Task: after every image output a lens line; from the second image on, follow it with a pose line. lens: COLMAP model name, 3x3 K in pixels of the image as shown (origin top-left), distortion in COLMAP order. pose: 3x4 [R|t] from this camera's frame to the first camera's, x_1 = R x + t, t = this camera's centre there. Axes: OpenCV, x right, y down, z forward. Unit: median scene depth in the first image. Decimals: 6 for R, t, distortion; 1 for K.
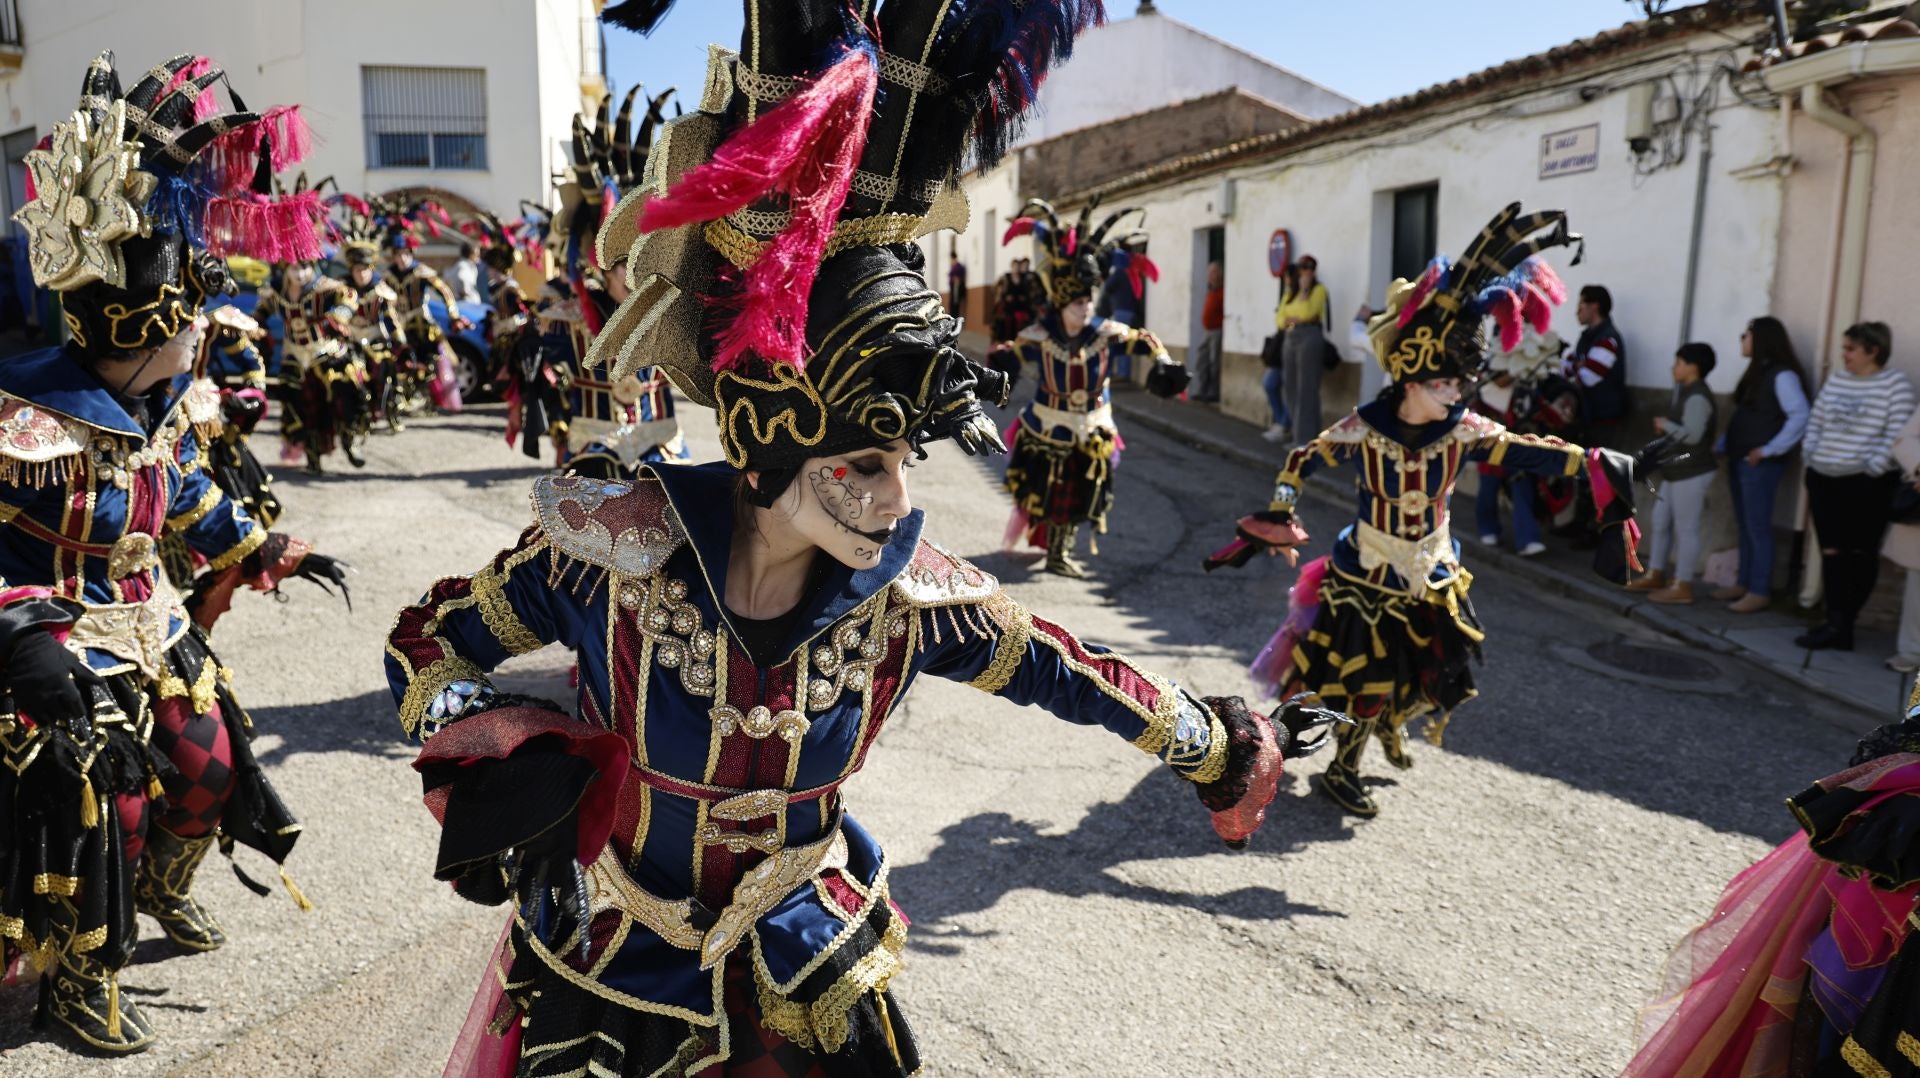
lens RADIAL K [[1305.5, 0, 972.6], [0, 1305.5, 538.9], [0, 0, 1]] dist [-0.100226, 0.069326]
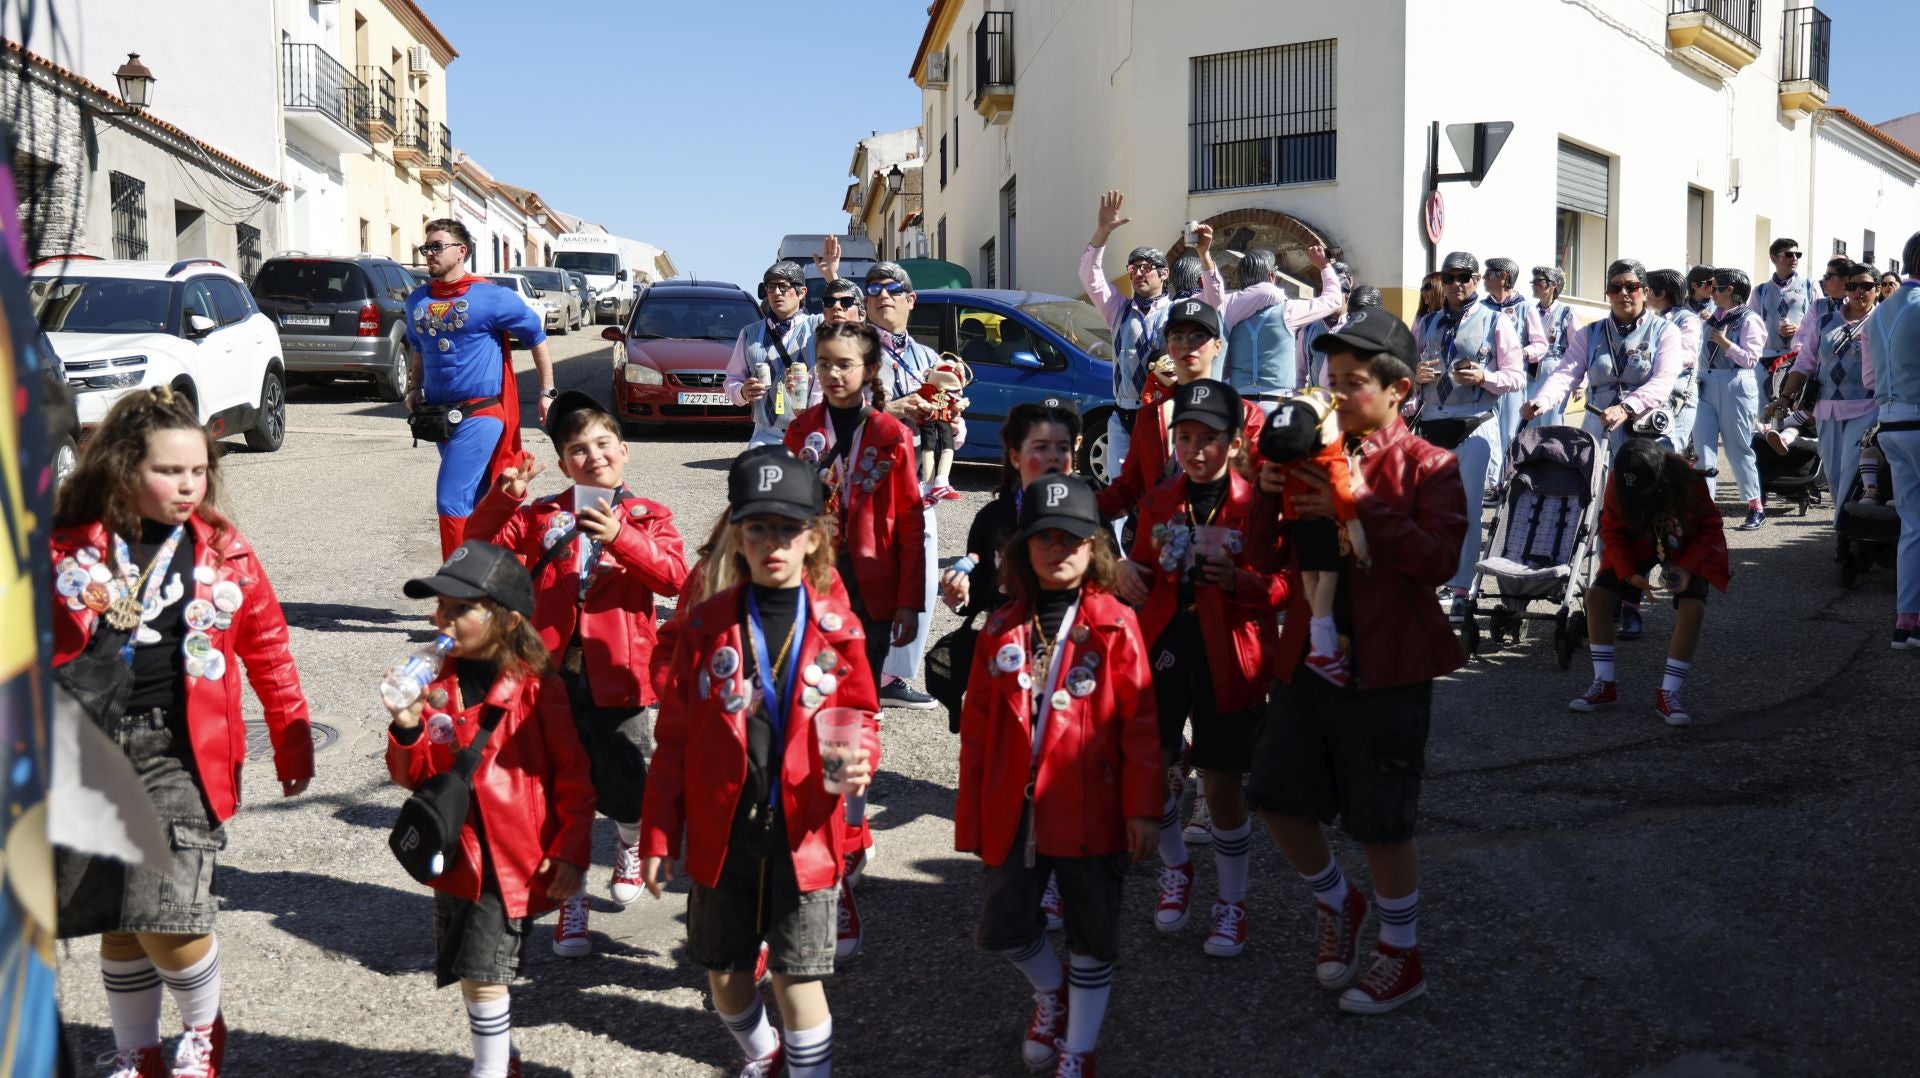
lens RADIAL K [[1963.8, 0, 960.0], [0, 1963.8, 539.0], [0, 0, 1]] dist [0.018469, 0.113103]
pose [[0.670311, 0.035535, -0.741229, 0.542099], [-0.109688, 0.992626, -0.051606, -0.016161], [0.733929, 0.115896, 0.669266, 0.238337]]
